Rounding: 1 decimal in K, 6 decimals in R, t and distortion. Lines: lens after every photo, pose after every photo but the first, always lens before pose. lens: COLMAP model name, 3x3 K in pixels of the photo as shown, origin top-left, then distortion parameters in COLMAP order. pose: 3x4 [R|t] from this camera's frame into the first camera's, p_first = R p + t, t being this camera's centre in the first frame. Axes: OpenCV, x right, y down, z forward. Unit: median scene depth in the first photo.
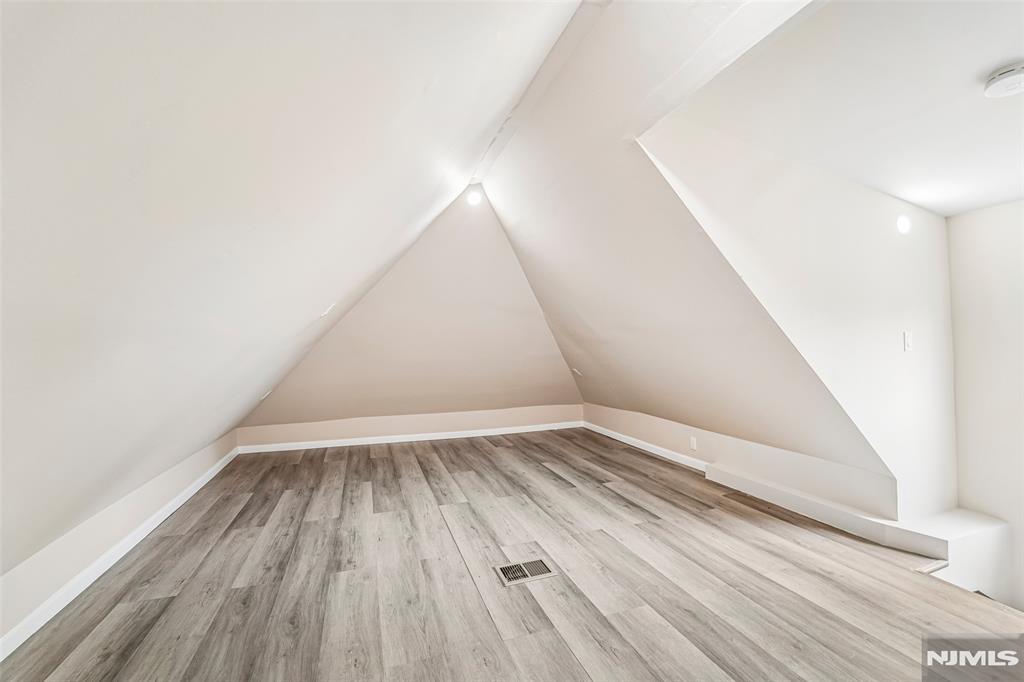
lens RADIAL K [[424.7, 0, 513.9], [0, 424.7, 341.2], [0, 0, 1]] dist [-0.001215, -0.001451]
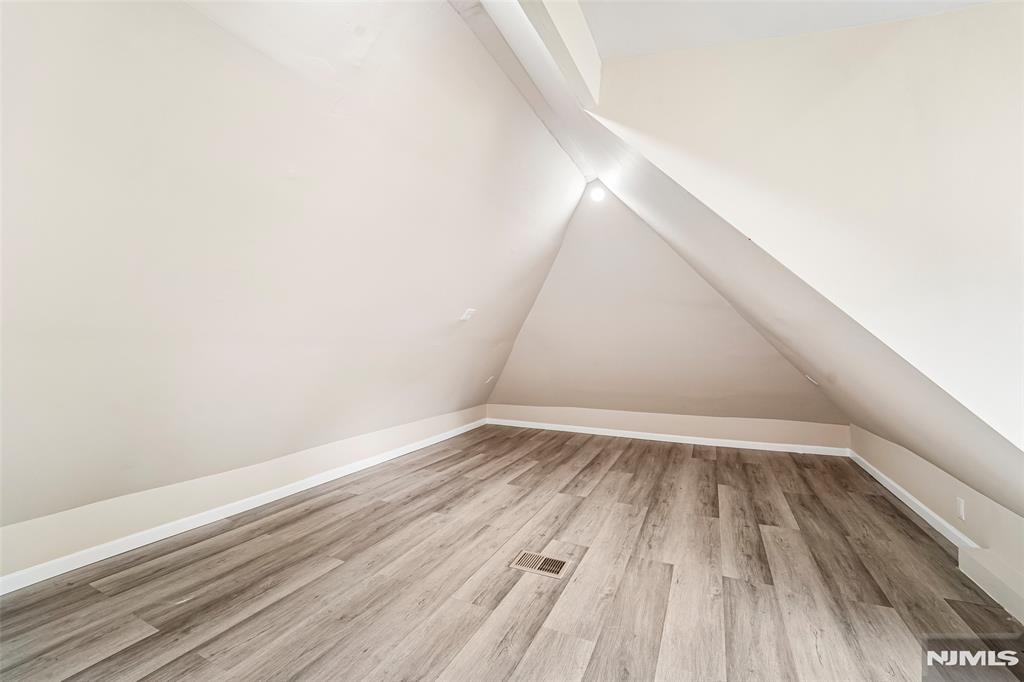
lens RADIAL K [[424.7, 0, 509.9], [0, 424.7, 342.4], [0, 0, 1]] dist [-0.001215, -0.001451]
pose [[0.702755, 0.003036, -0.711426, 0.492061], [0.003832, 0.999960, 0.008052, 0.000041], [0.711422, -0.008385, 0.702715, 0.164524]]
